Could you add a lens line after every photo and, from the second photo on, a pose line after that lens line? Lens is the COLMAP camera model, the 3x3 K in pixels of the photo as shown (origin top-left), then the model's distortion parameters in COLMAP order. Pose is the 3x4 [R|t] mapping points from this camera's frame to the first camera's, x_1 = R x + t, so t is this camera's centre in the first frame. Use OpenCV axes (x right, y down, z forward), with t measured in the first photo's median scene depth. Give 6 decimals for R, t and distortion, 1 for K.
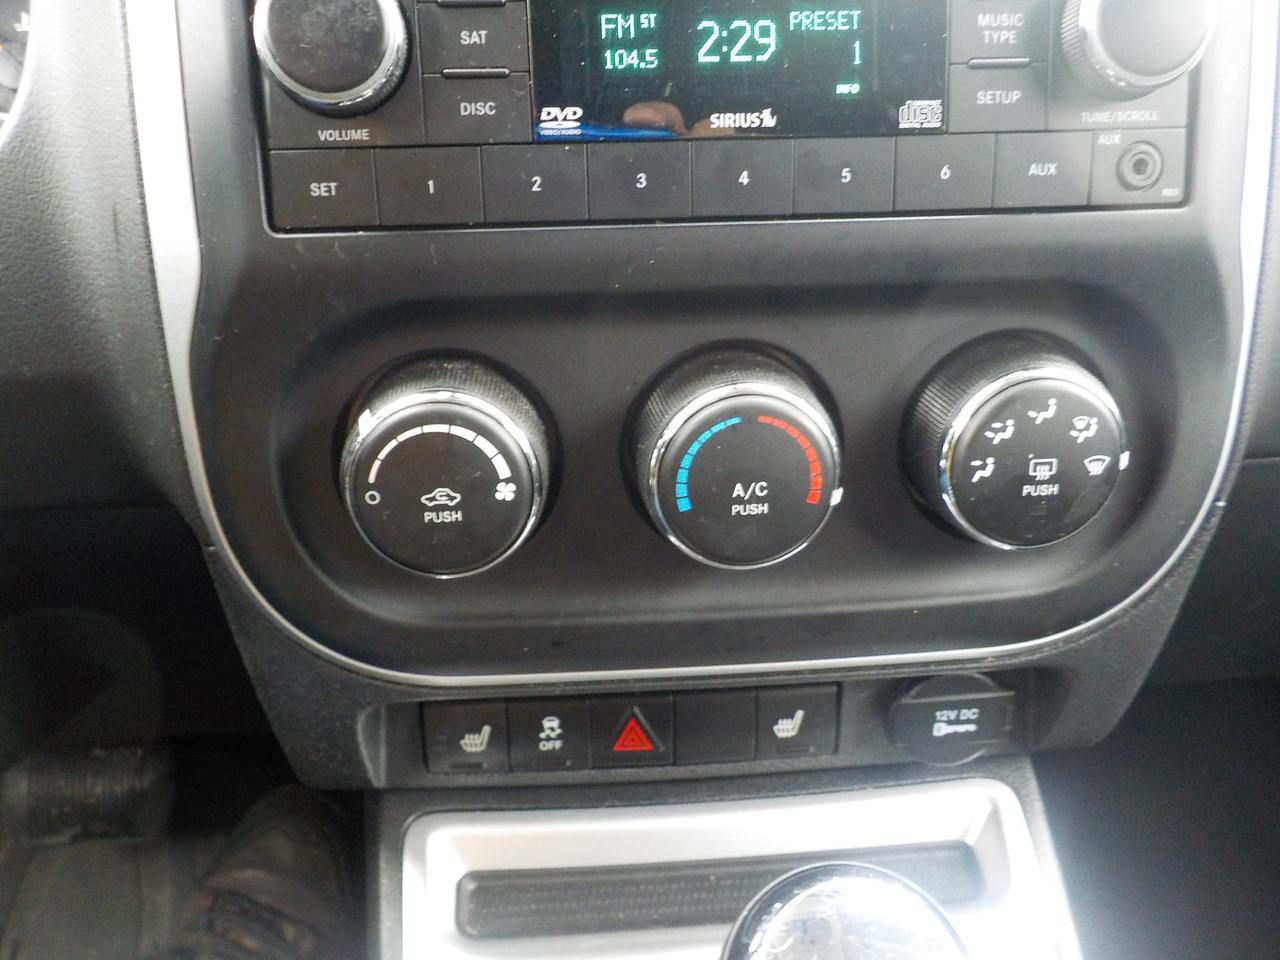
lens RADIAL K [[1176.1, 0, 641.8], [0, 1176.1, 483.8], [0, 0, 1]] dist [0.021998, 0.000000]
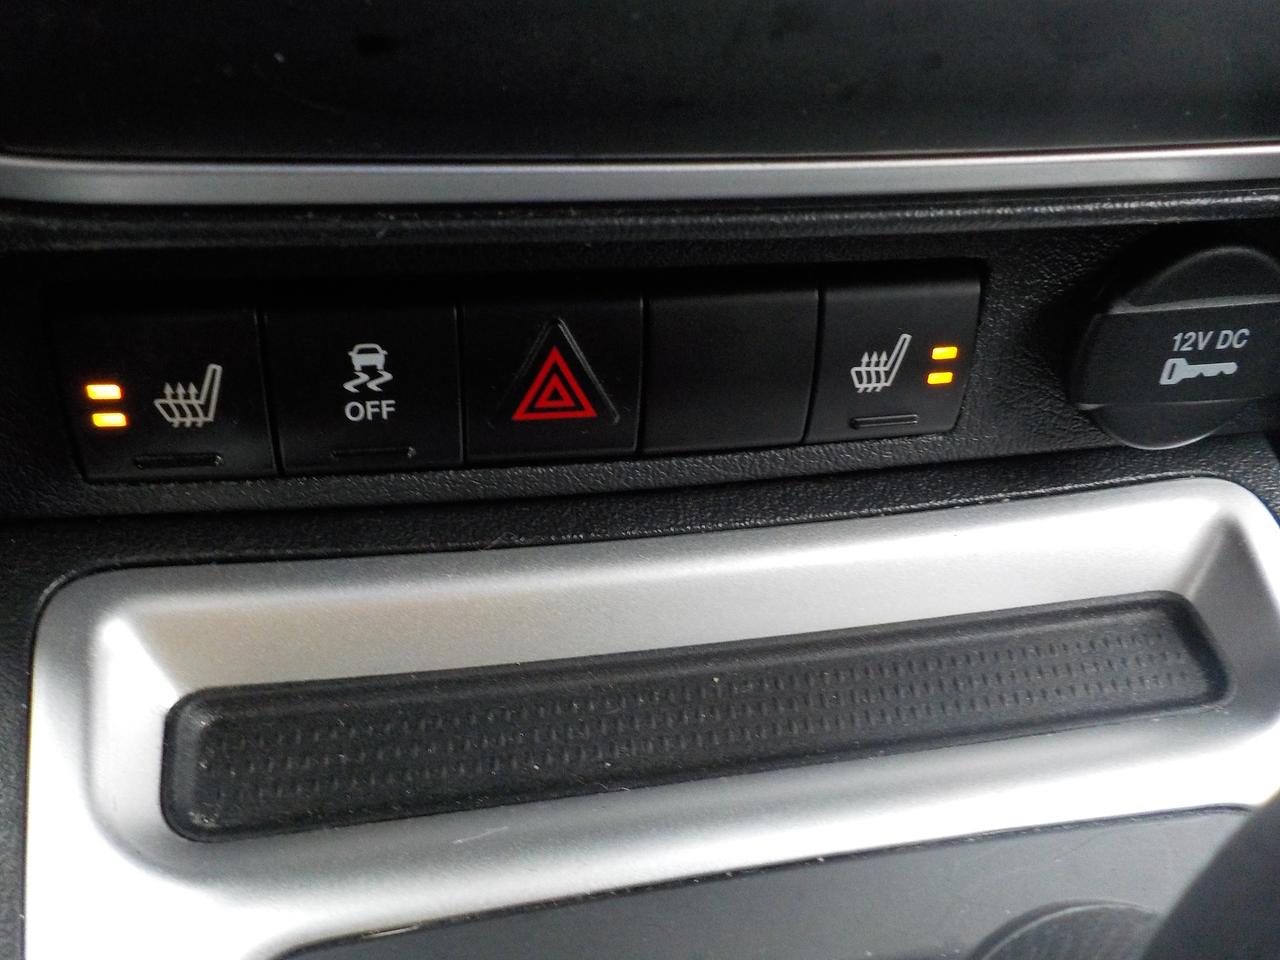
lens RADIAL K [[1176.1, 0, 636.2], [0, 1176.1, 480.9], [0, 0, 1]] dist [0.021998, 0.000000]
pose [[0.989858, -0.020957, 0.140503, -0.040561], [-0.000948, 0.988061, 0.154058, 0.177974], [-0.142054, -0.152629, 0.978021, 0.542183]]
